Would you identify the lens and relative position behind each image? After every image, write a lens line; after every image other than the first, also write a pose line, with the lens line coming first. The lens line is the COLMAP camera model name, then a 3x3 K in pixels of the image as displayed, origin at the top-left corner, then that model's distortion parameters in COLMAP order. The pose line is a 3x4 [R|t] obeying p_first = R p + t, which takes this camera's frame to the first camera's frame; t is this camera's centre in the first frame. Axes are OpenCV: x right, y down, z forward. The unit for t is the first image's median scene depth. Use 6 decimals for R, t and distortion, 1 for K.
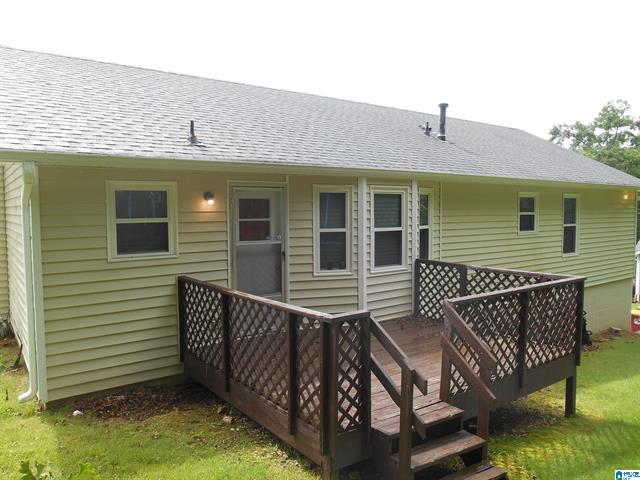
lens RADIAL K [[496.1, 0, 320.0], [0, 496.1, 240.0], [0, 0, 1]] dist [-0.009989, -0.004250]
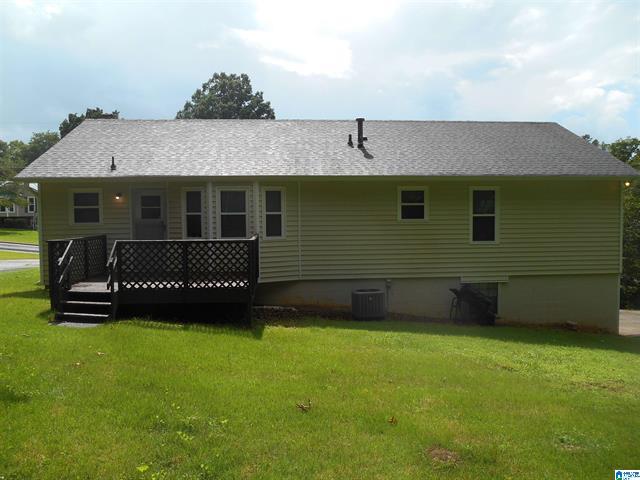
lens RADIAL K [[496.1, 0, 320.0], [0, 496.1, 240.0], [0, 0, 1]] dist [-0.009989, -0.004250]
pose [[0.830422, 0.032703, -0.556175, 1.312615], [-0.030797, 0.999444, 0.012785, 0.034731], [0.556283, 0.006512, 0.830967, -0.160973]]
